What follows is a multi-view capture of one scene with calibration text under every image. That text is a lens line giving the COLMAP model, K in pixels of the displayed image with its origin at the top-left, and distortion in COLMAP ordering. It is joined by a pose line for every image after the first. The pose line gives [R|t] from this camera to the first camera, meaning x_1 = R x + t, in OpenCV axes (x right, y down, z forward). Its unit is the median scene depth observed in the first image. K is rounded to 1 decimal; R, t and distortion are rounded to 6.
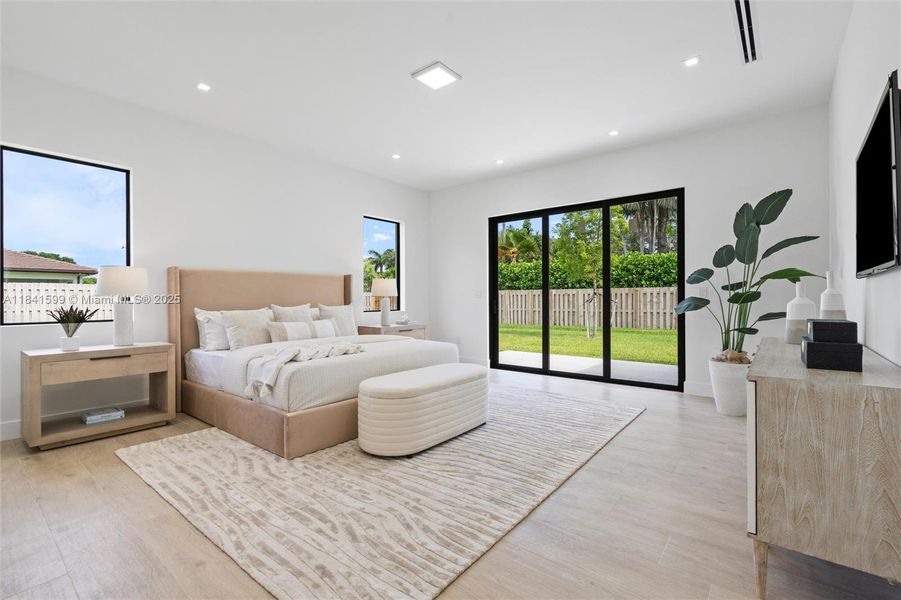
lens RADIAL K [[407.6, 0, 439.4], [0, 407.6, 298.0], [0, 0, 1]] dist [-0.001799, -0.000059]
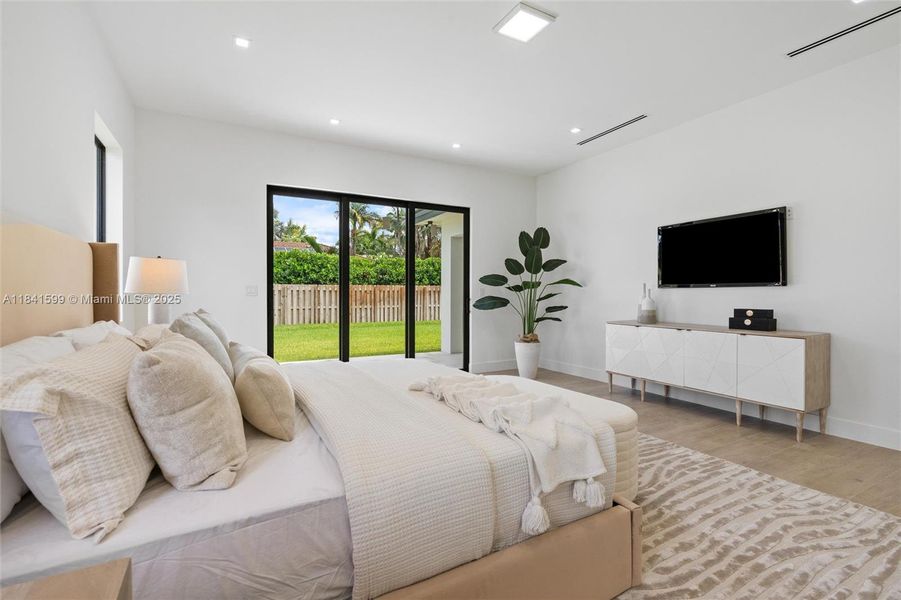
lens RADIAL K [[407.6, 0, 439.4], [0, 407.6, 298.0], [0, 0, 1]] dist [-0.001799, -0.000059]
pose [[0.392444, -0.001488, 0.919775, -0.524825], [-0.008629, 0.999949, 0.005300, -0.000791], [-0.919735, -0.010016, 0.392411, 0.531357]]
